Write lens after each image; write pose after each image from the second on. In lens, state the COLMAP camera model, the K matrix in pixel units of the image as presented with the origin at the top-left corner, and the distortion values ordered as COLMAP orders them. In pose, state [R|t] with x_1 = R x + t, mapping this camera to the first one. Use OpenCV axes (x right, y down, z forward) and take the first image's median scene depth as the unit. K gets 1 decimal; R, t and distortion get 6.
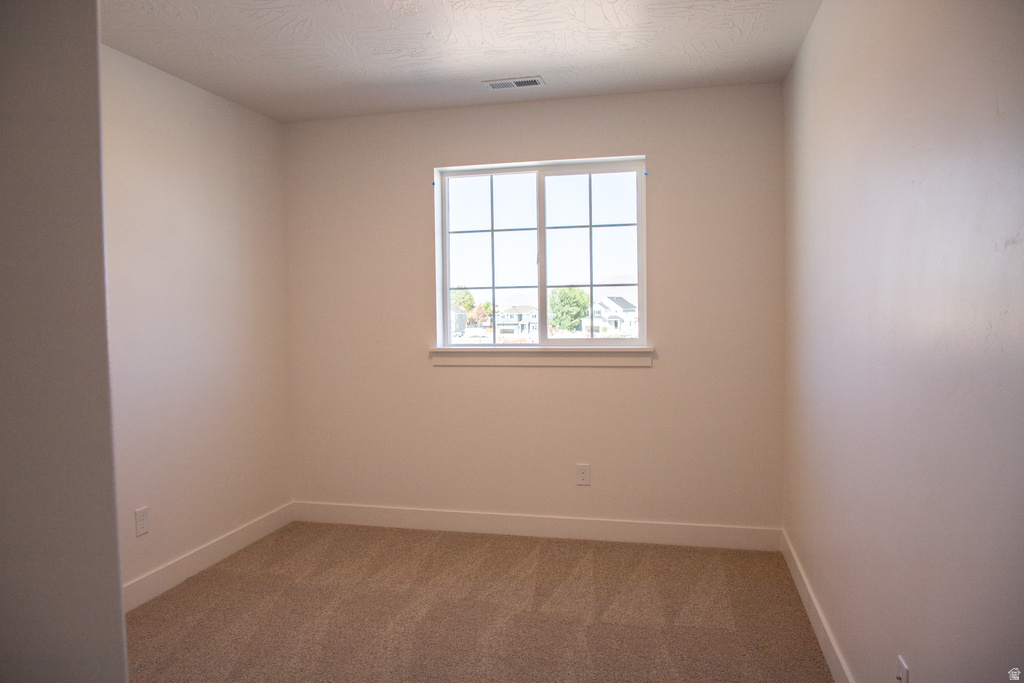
lens RADIAL K [[723.1, 0, 512.0], [0, 723.1, 341.5], [0, 0, 1]] dist [-0.003214, 0.001036]
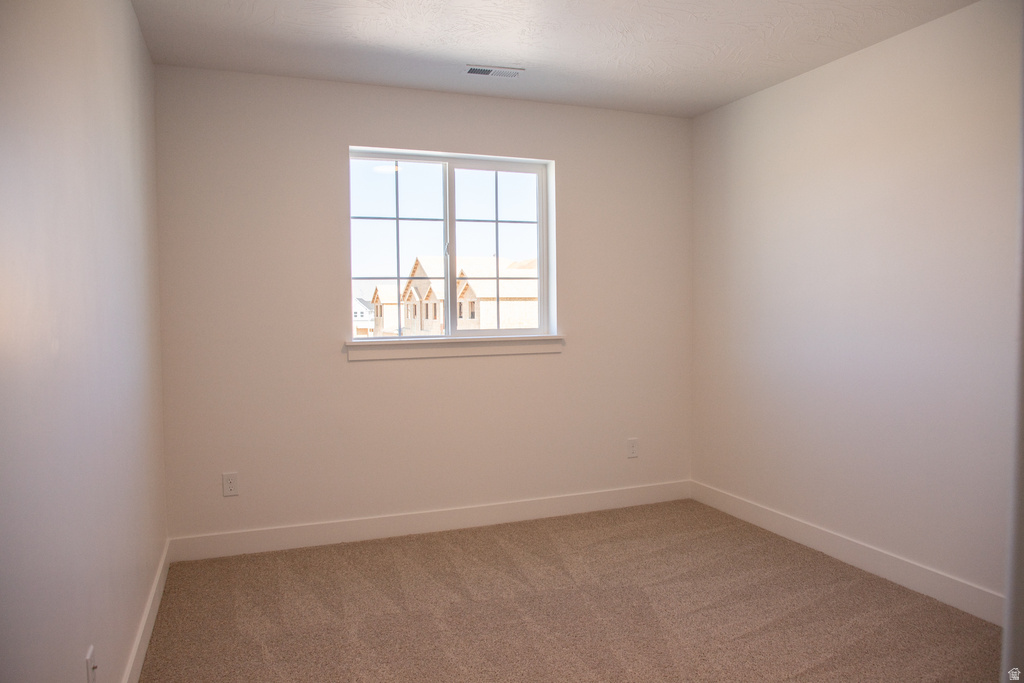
lens RADIAL K [[723.1, 0, 512.0], [0, 723.1, 341.5], [0, 0, 1]] dist [-0.003214, 0.001036]
pose [[0.830824, -0.023499, 0.556038, -0.453585], [0.019791, 0.999724, 0.012679, 0.001439], [-0.556183, 0.000471, 0.831060, 0.118309]]
